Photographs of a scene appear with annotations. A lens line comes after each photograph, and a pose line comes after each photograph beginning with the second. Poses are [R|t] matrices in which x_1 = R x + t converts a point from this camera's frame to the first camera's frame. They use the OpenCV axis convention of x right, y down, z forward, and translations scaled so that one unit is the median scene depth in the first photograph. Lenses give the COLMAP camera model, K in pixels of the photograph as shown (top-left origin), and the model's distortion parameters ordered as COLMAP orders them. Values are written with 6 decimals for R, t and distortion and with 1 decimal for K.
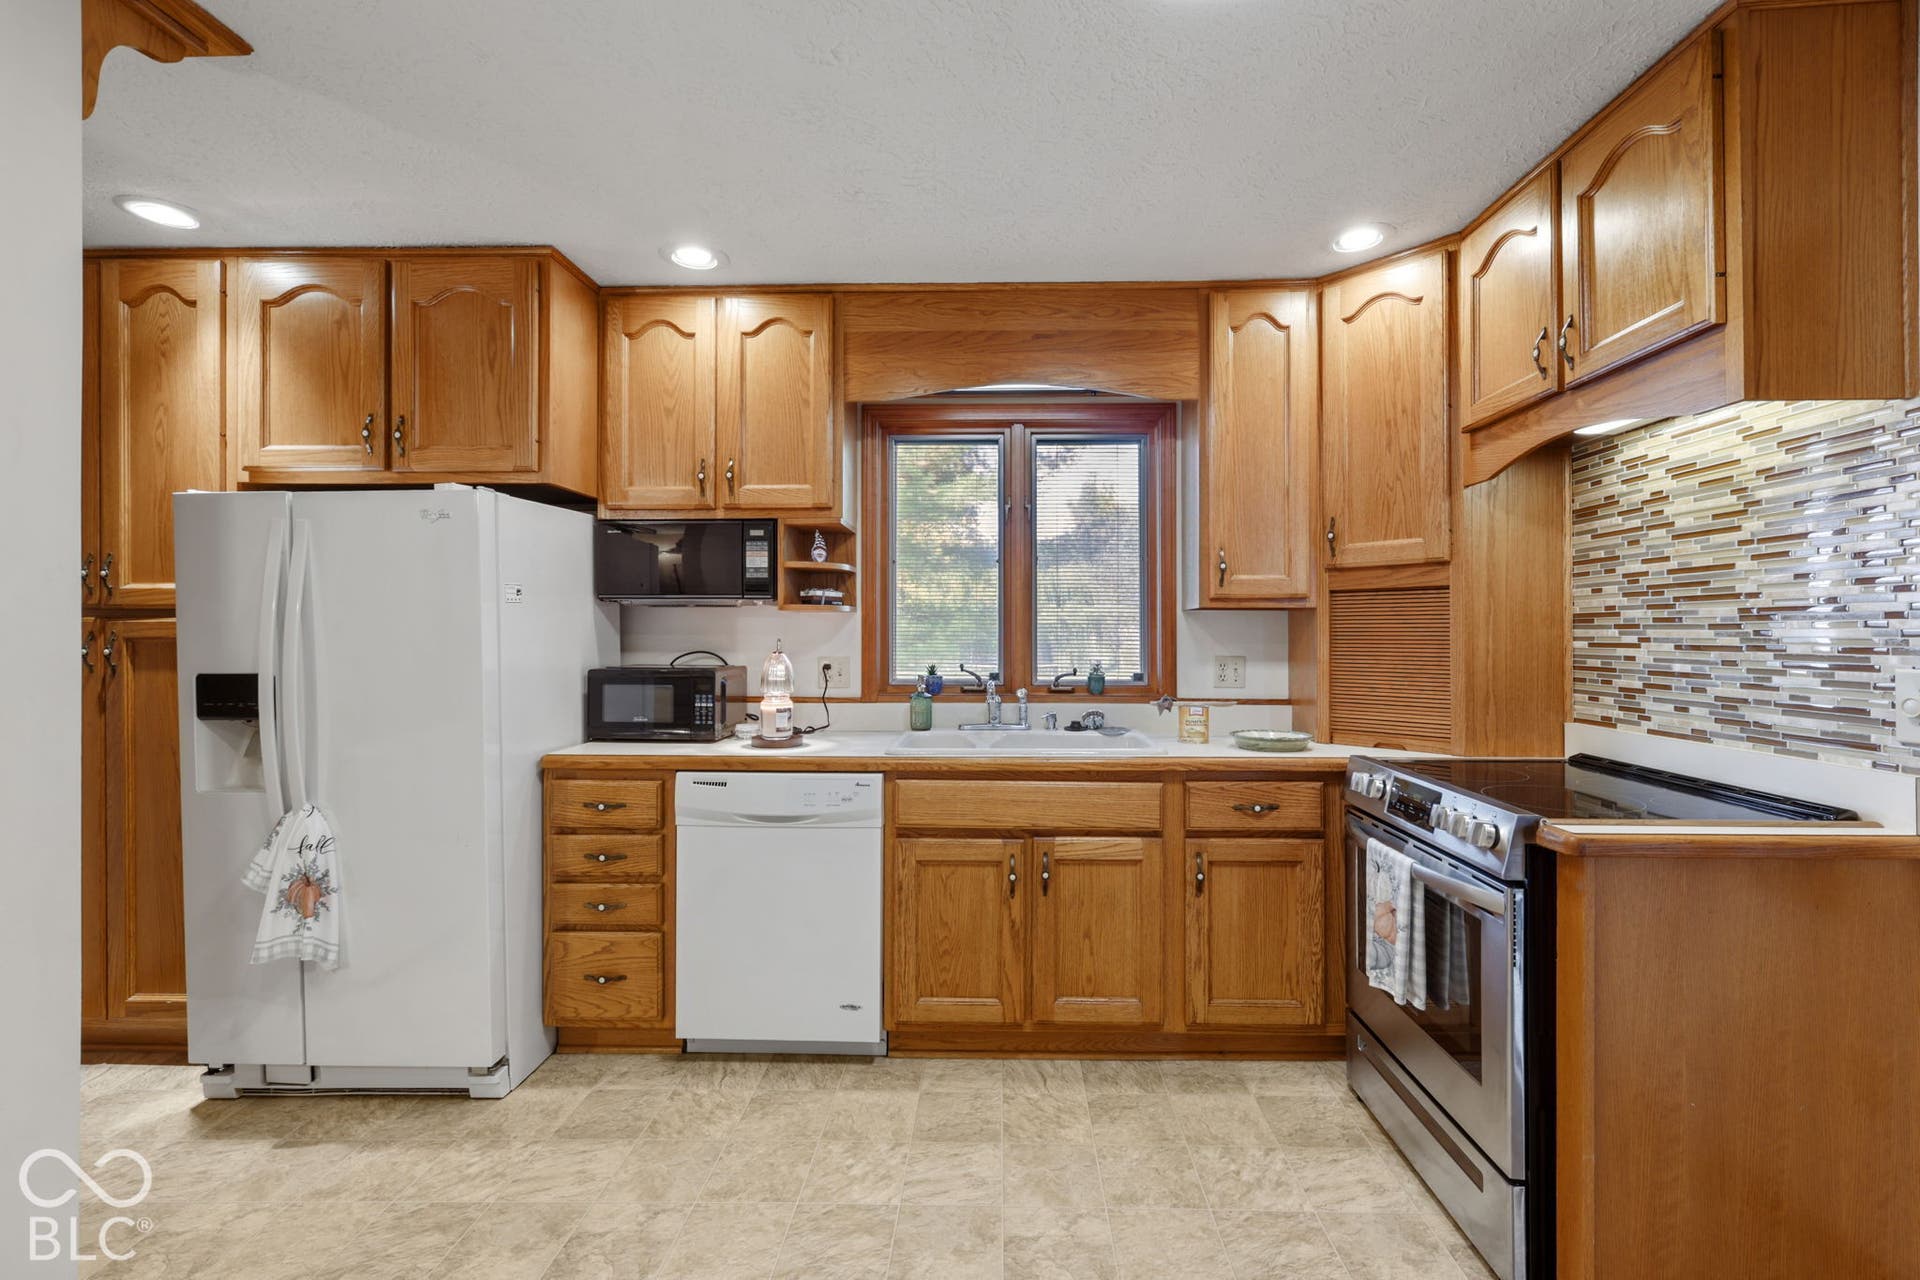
lens RADIAL K [[836.0, 0, 968.1], [0, 836.0, 642.2], [0, 0, 1]] dist [0.001552, 0.000579]
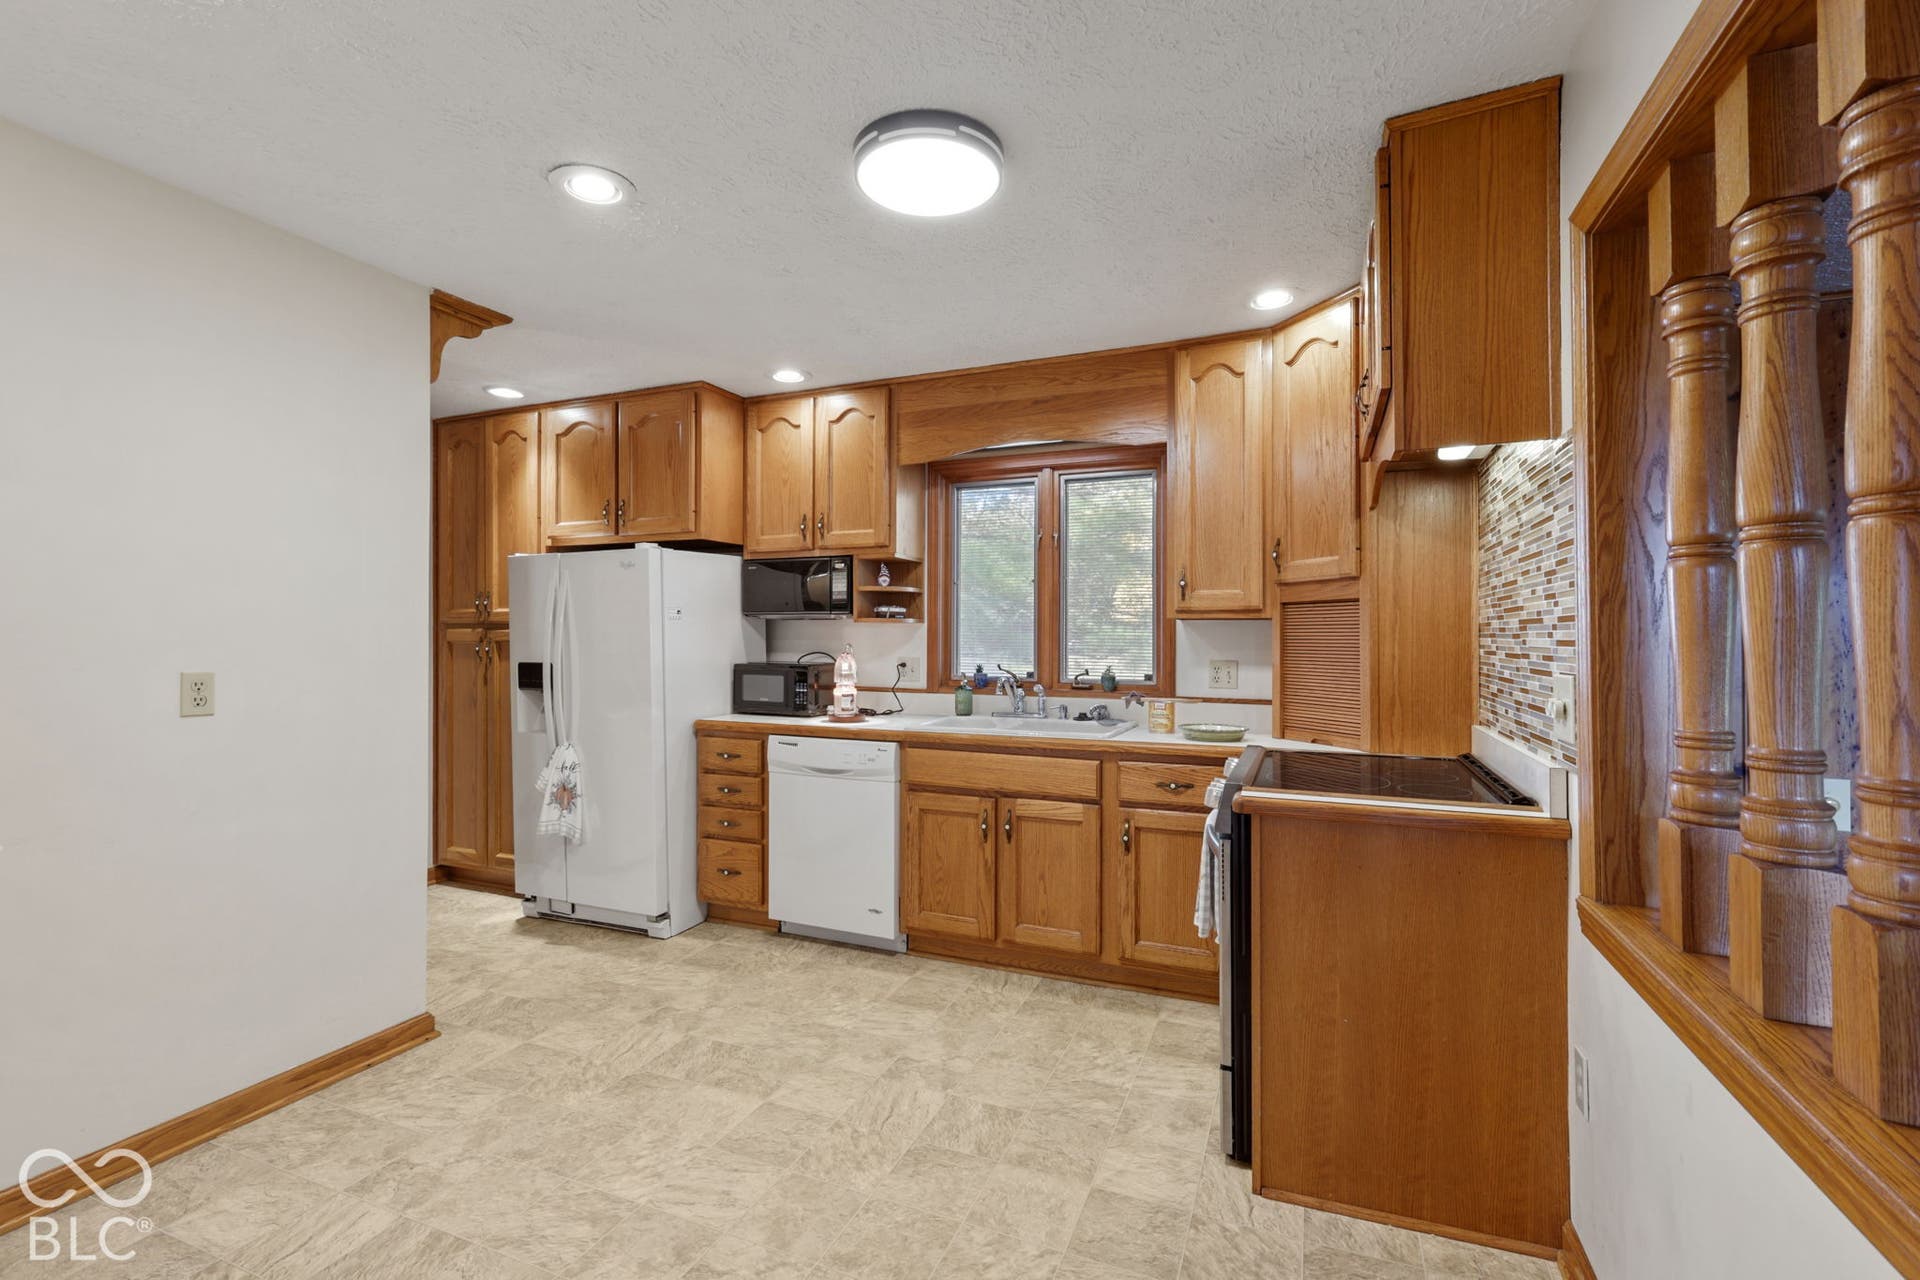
lens RADIAL K [[839.2, 0, 963.0], [0, 839.2, 648.9], [0, 0, 1]] dist [0.001198, 0.000439]
pose [[0.930712, 0.007090, -0.365684, 0.491959], [-0.006266, 0.999974, 0.003441, -0.001094], [0.365699, -0.000911, 0.930733, -0.230582]]
